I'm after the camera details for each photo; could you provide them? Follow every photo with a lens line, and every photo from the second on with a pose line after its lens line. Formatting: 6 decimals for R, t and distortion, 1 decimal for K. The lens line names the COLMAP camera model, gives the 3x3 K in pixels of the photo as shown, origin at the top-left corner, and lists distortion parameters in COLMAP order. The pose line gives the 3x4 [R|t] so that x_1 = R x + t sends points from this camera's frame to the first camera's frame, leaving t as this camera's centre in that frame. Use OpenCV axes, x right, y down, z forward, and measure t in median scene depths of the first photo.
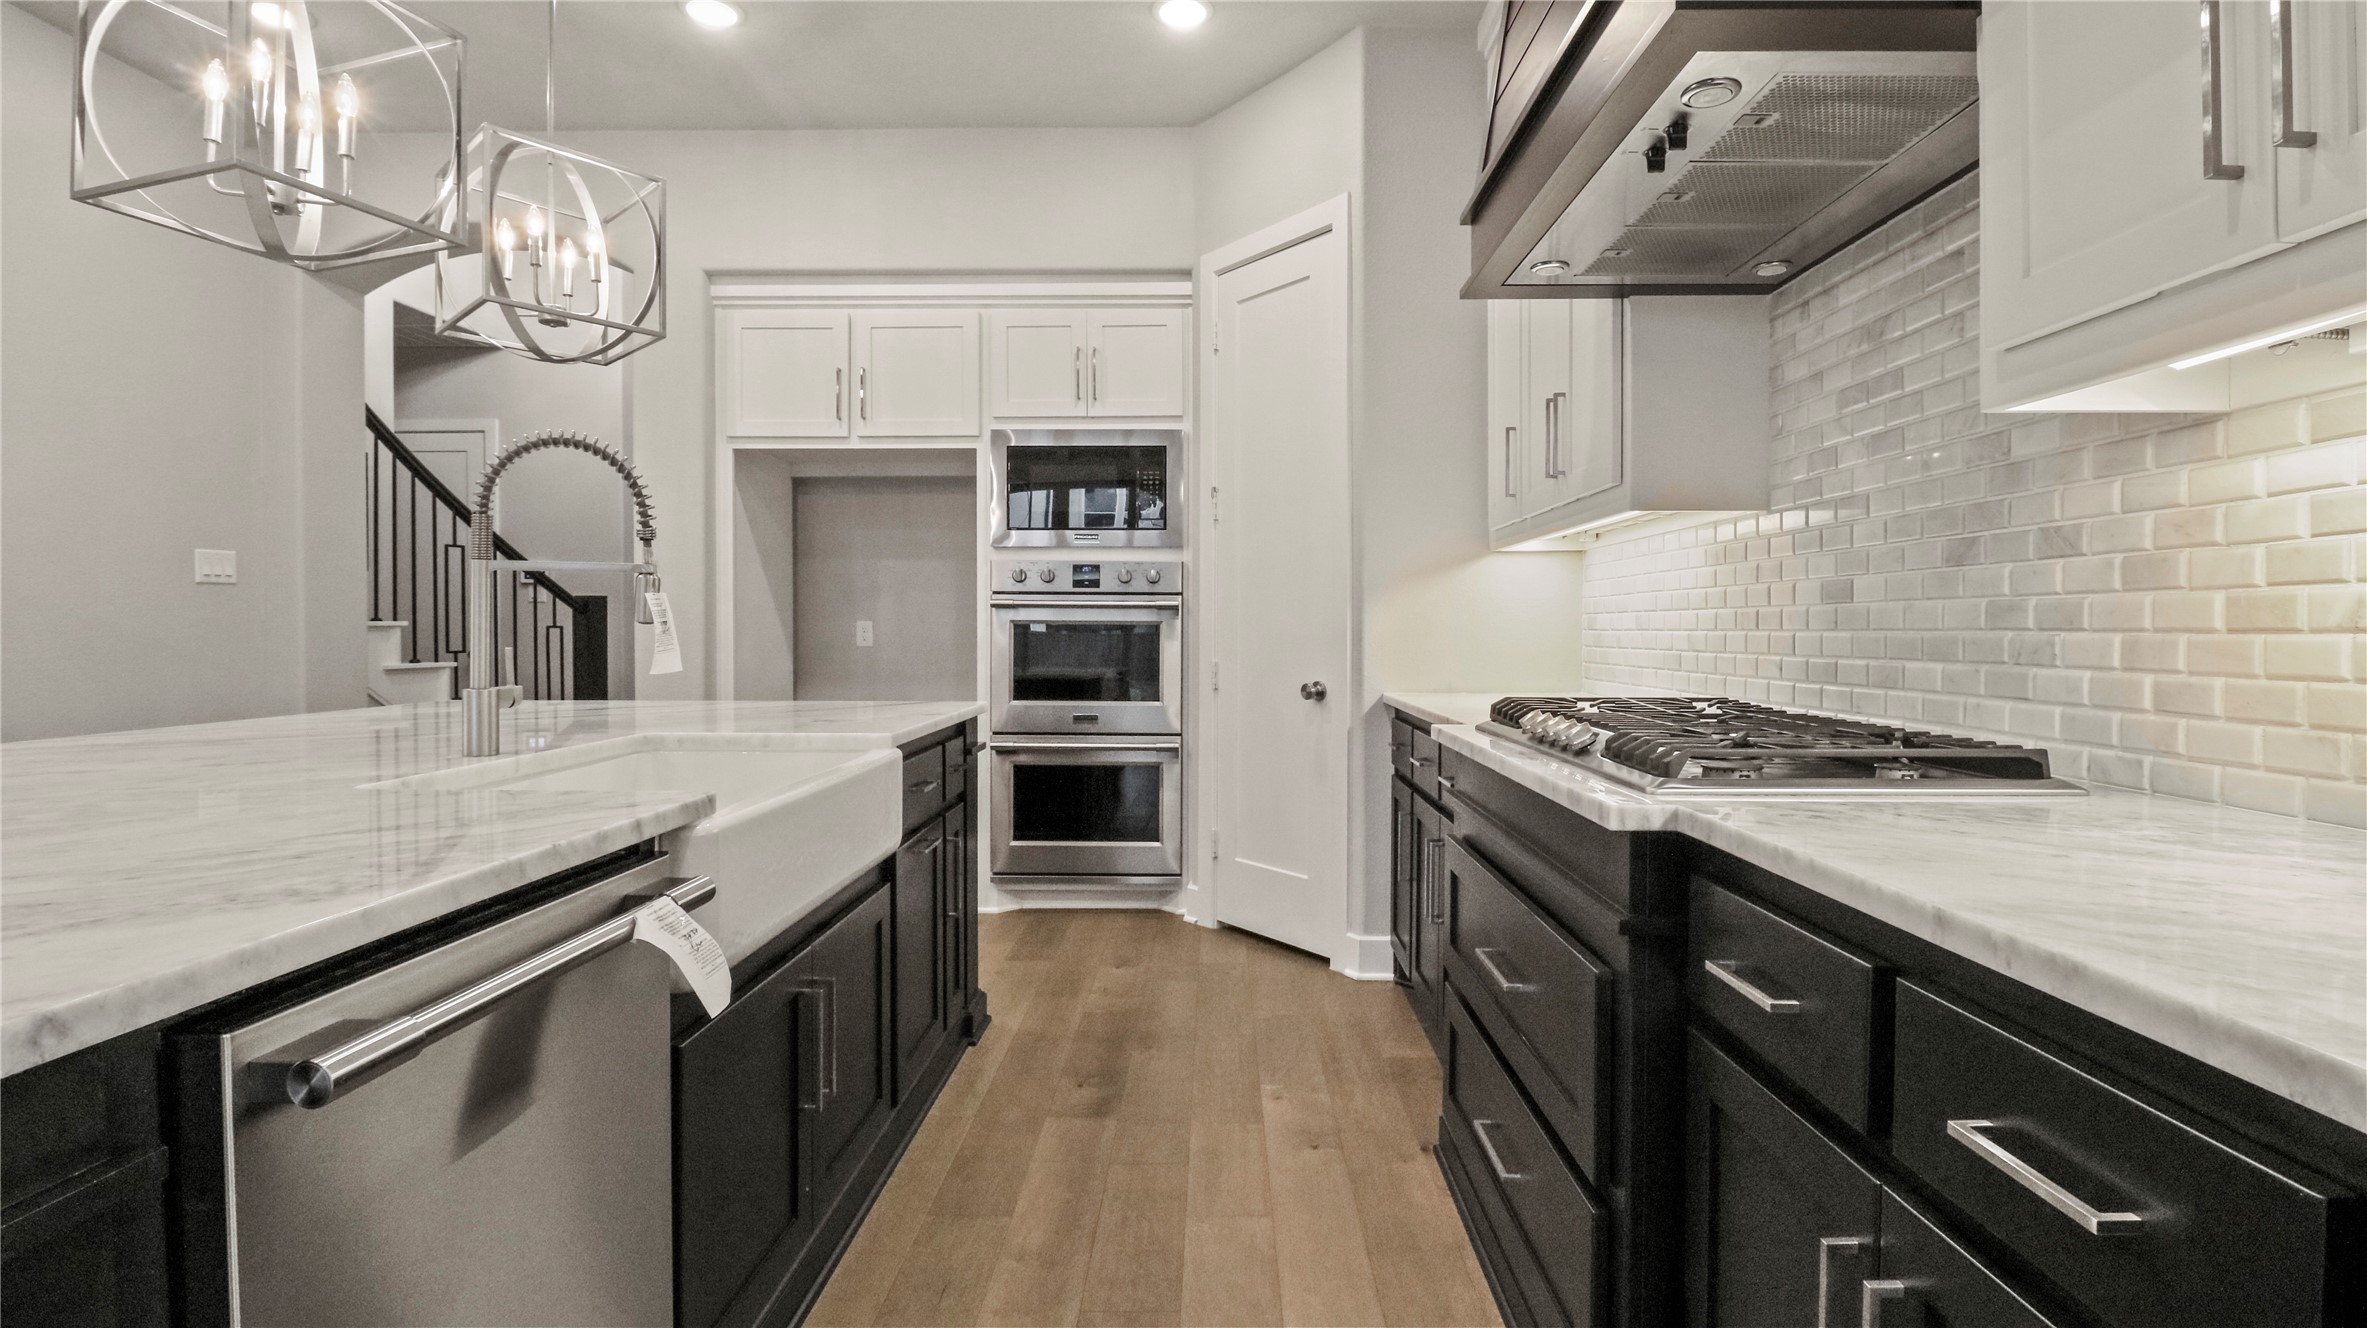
lens RADIAL K [[1091.4, 0, 1192.3], [0, 1091.4, 648.5], [0, 0, 1]] dist [-0.006197, -0.010211]
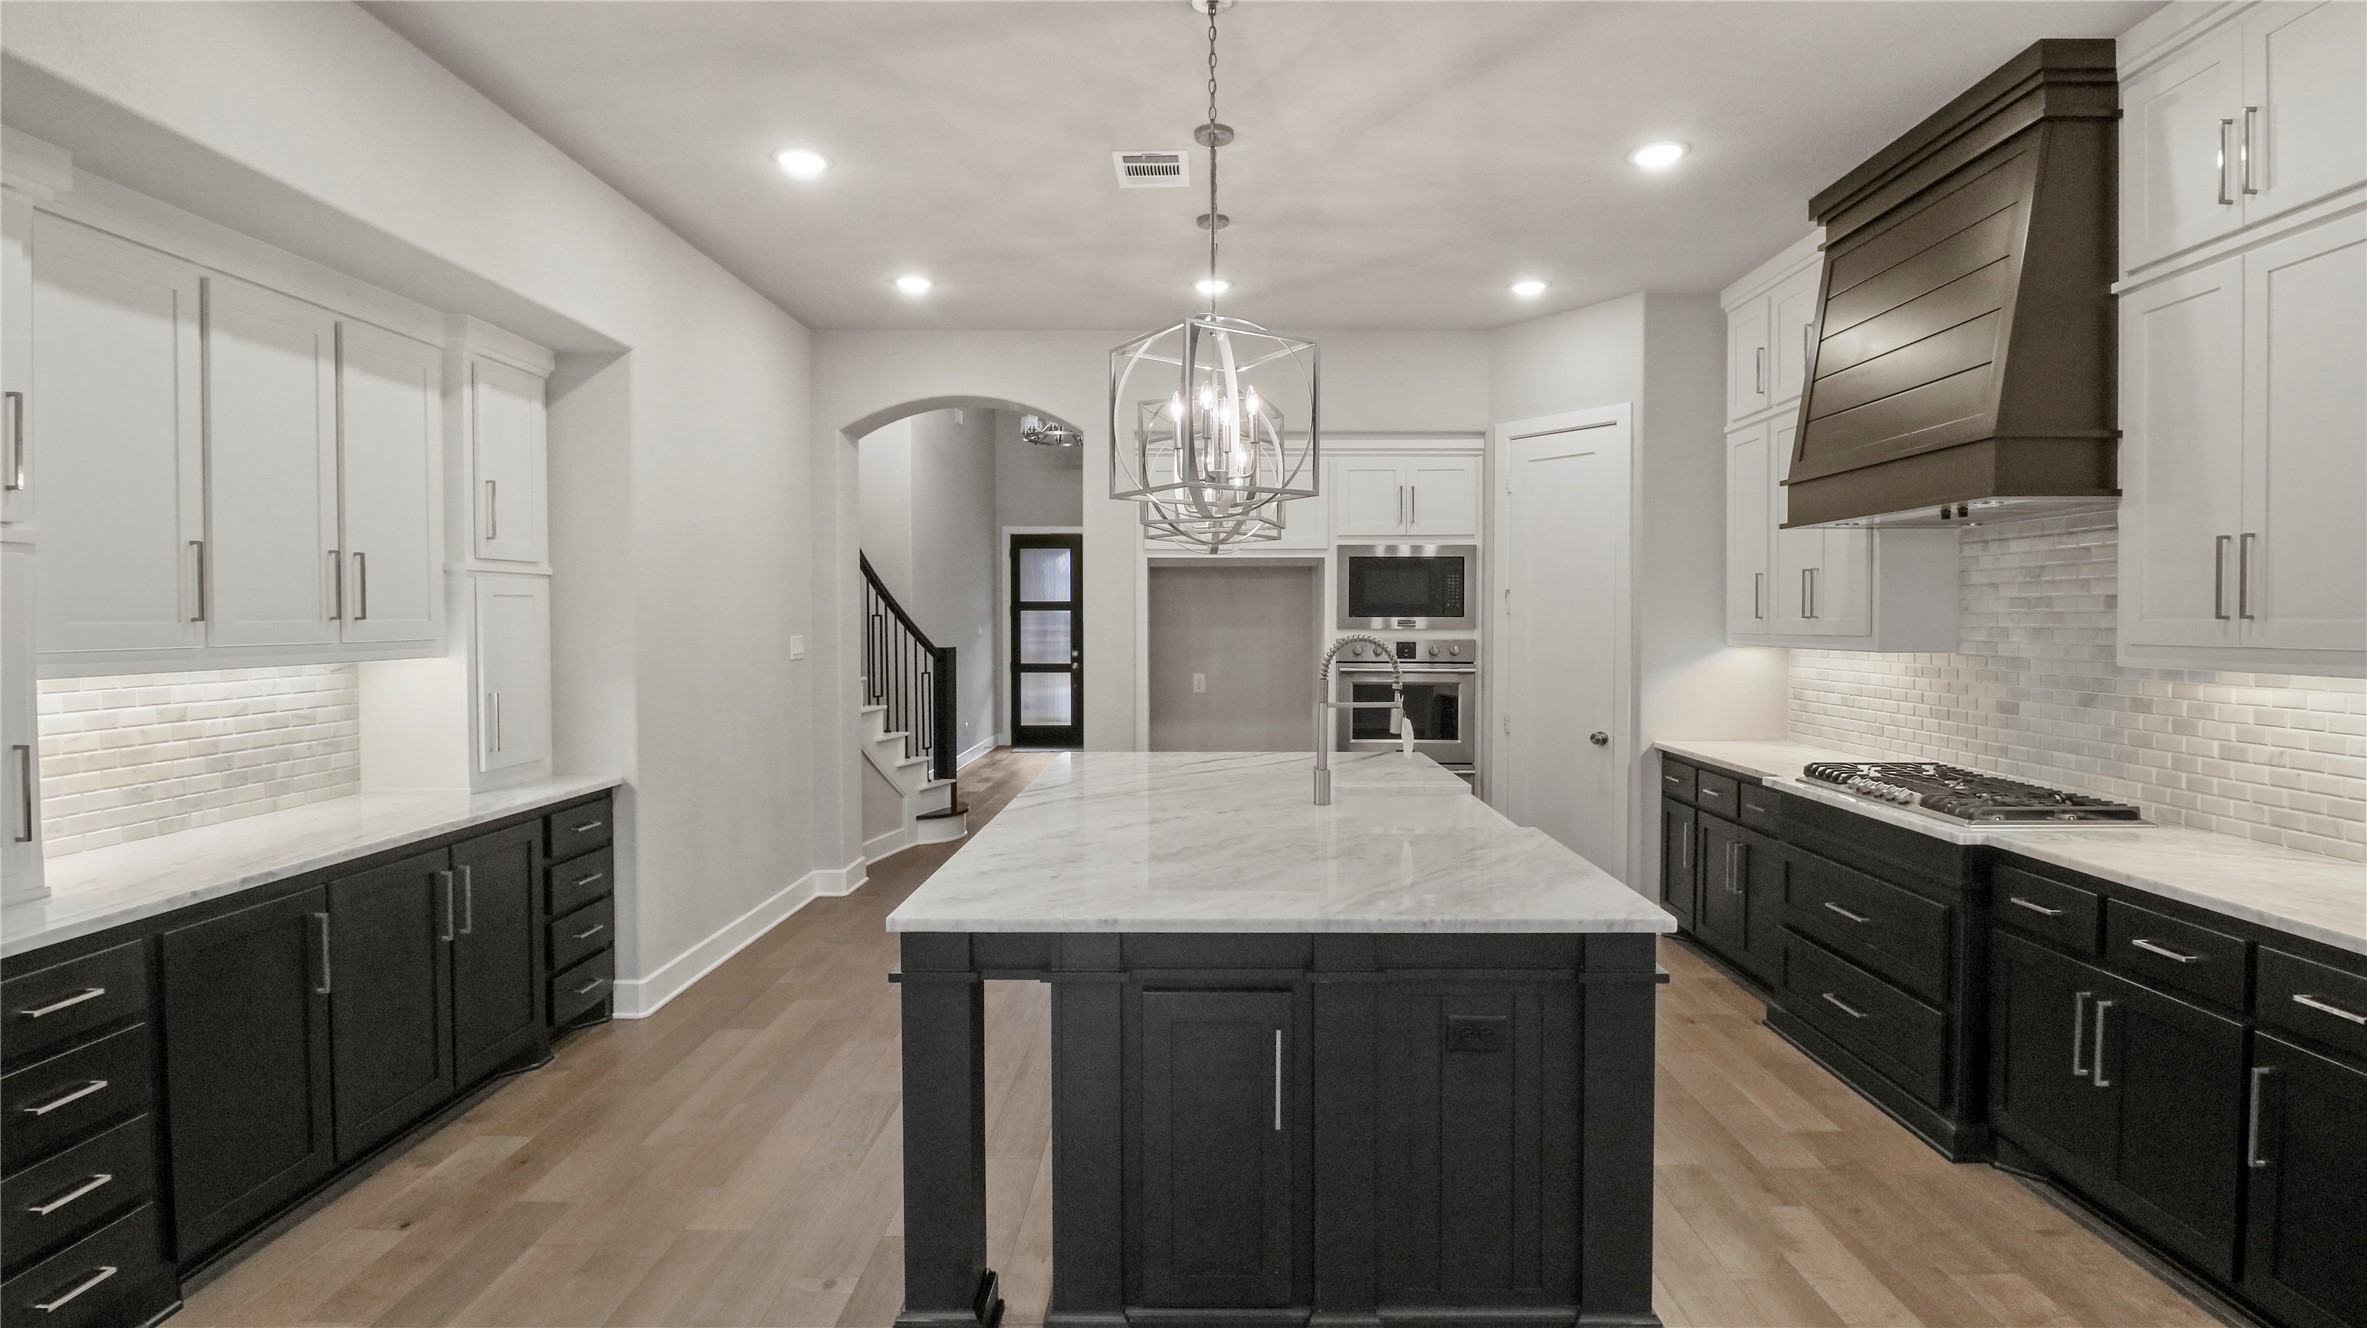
lens RADIAL K [[1091.4, 0, 1199.9], [0, 1091.4, 645.3], [0, 0, 1]] dist [-0.006197, -0.010211]
pose [[0.999941, -0.001796, 0.010683, -0.412941], [0.001722, 0.999975, 0.006912, -0.090897], [-0.010696, -0.006894, 0.999919, -0.424201]]
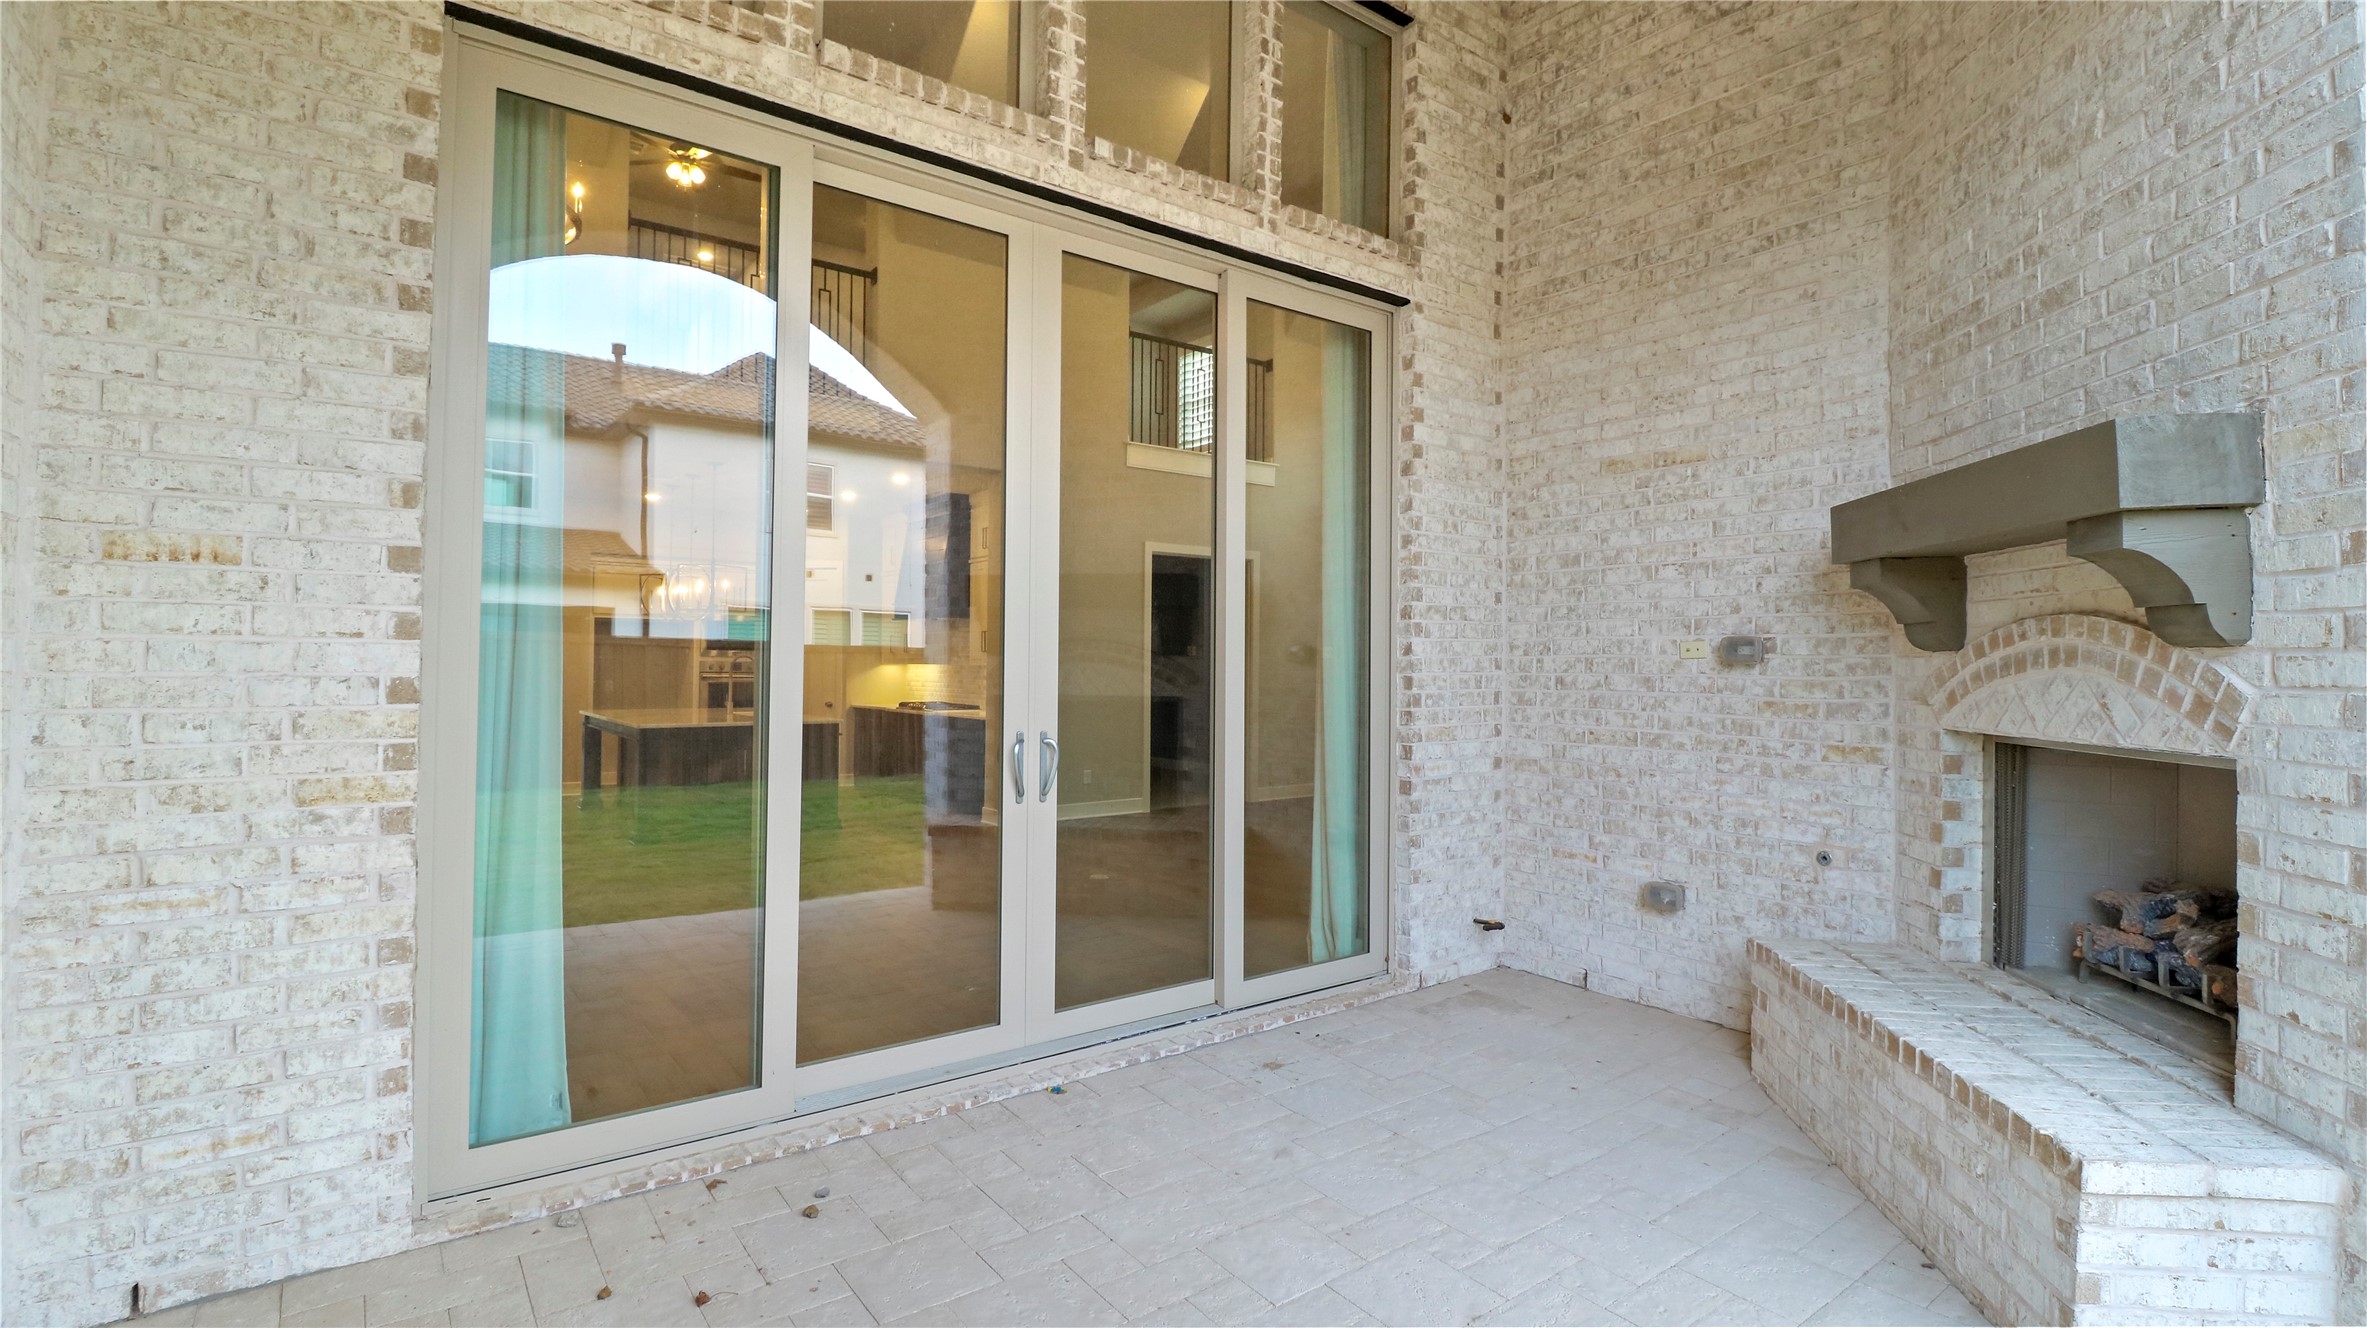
lens RADIAL K [[1091.4, 0, 1202.5], [0, 1091.4, 649.4], [0, 0, 1]] dist [-0.006197, -0.010211]
pose [[0.775506, 0.012556, 0.631215, -1.052264], [0.004968, 0.999650, -0.025989, -0.034470], [-0.631320, 0.023291, 0.775172, -2.181373]]
